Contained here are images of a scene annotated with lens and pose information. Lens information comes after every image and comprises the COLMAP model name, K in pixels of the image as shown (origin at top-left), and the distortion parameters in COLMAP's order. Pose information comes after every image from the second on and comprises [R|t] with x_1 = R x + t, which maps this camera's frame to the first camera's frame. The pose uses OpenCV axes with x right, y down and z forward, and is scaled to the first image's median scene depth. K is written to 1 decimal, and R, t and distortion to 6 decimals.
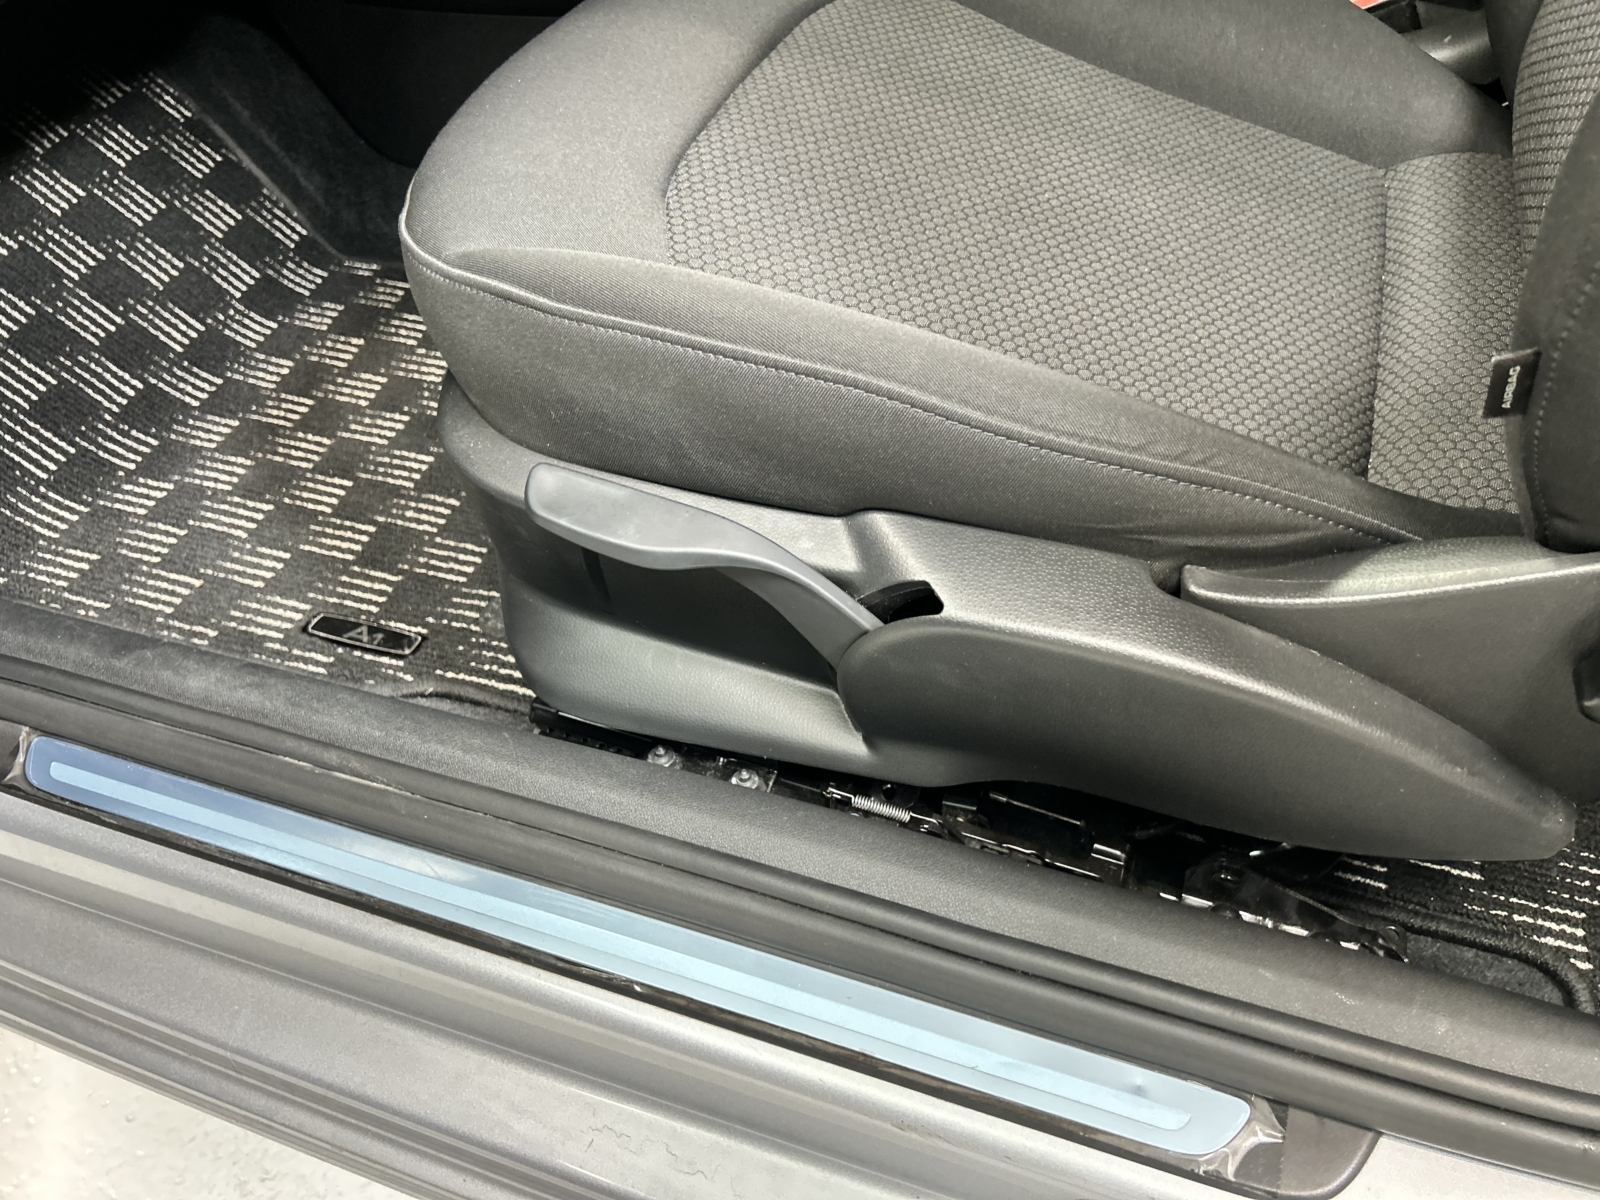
lens RADIAL K [[1217.8, 0, 796.1], [0, 1217.8, 600.4], [0, 0, 1]] dist [0.054157, -0.061885]
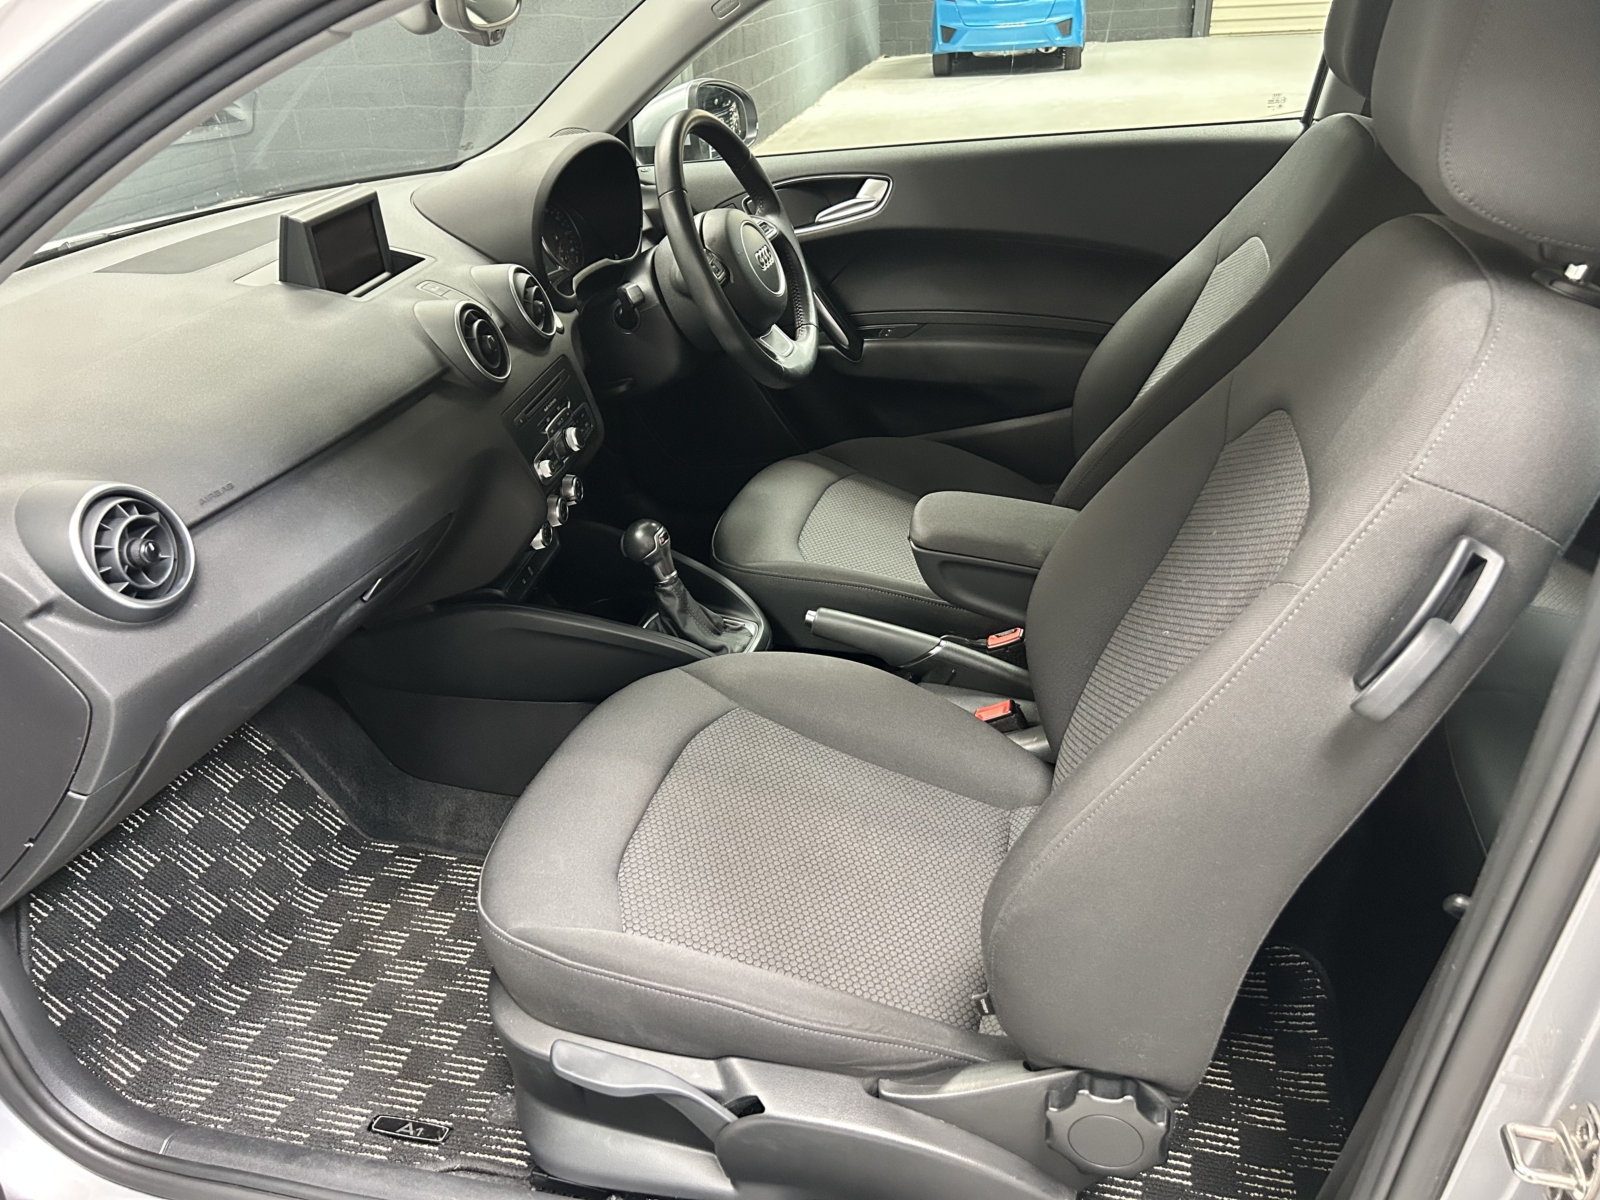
lens RADIAL K [[1217.8, 0, 811.2], [0, 1217.8, 608.6], [0, 0, 1]] dist [0.054157, -0.061885]
pose [[0.993714, -0.025855, 0.108918, -0.002622], [0.057841, 0.951610, -0.301816, -0.106153], [-0.095844, 0.306218, 0.947124, -0.764494]]
